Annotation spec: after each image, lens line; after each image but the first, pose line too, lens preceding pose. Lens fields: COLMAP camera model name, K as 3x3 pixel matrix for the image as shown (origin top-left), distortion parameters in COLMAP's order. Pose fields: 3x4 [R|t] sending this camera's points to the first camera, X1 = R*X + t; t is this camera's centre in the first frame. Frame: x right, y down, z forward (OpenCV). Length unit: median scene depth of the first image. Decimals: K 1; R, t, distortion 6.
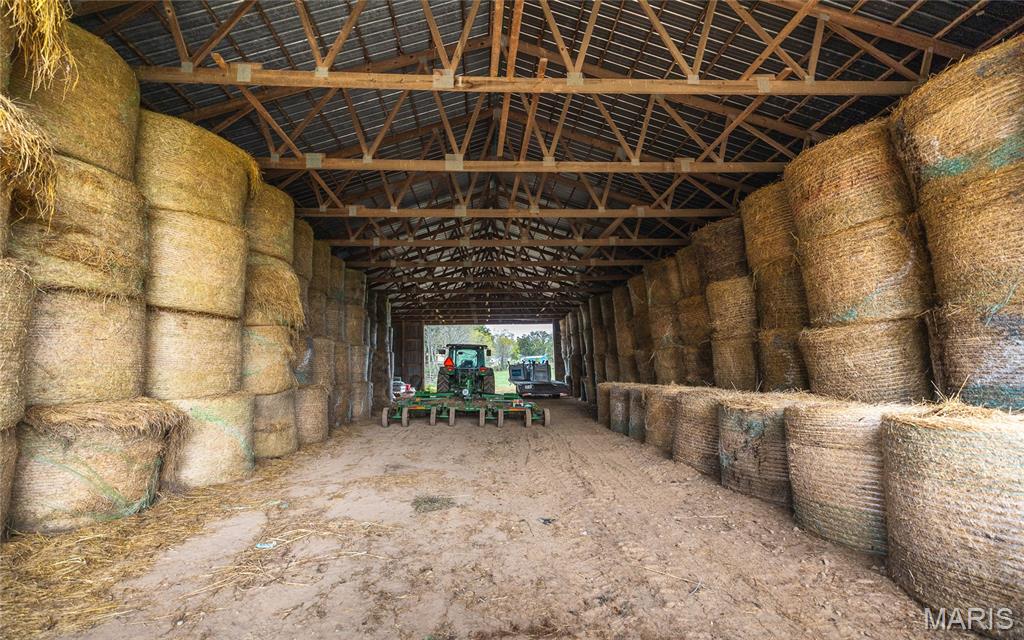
lens RADIAL K [[431.1, 0, 512.0], [0, 431.1, 320.0], [0, 0, 1]] dist [-0.001836, -0.001011]
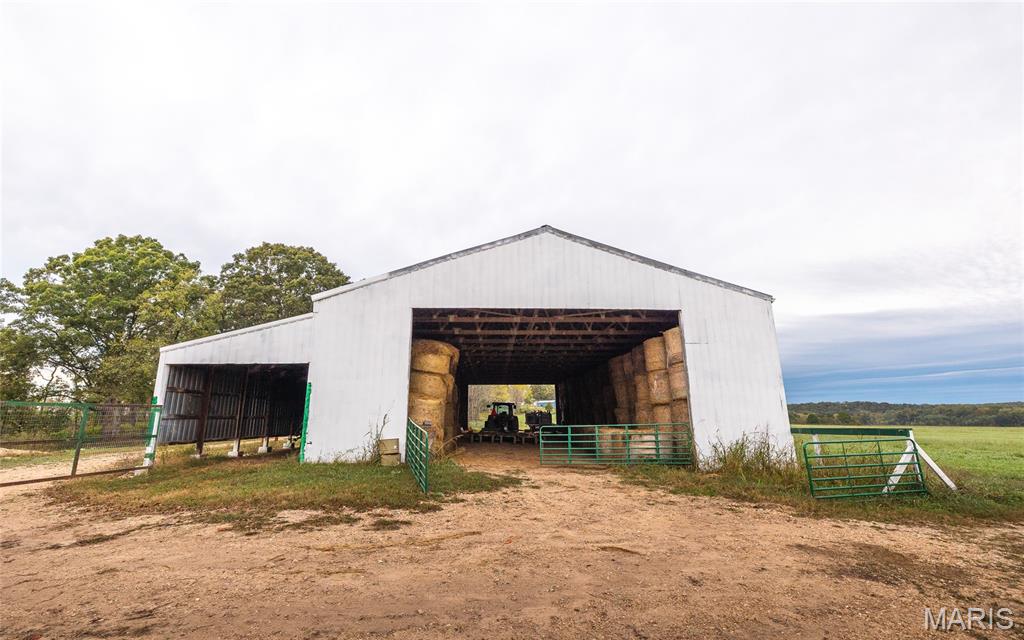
lens RADIAL K [[431.1, 0, 512.0], [0, 431.1, 320.0], [0, 0, 1]] dist [-0.001836, -0.001011]
pose [[0.999525, 0.003814, -0.030579, -0.014162], [-0.006726, 0.995388, -0.095690, -0.114738], [0.030073, 0.095850, 0.994941, -0.828869]]
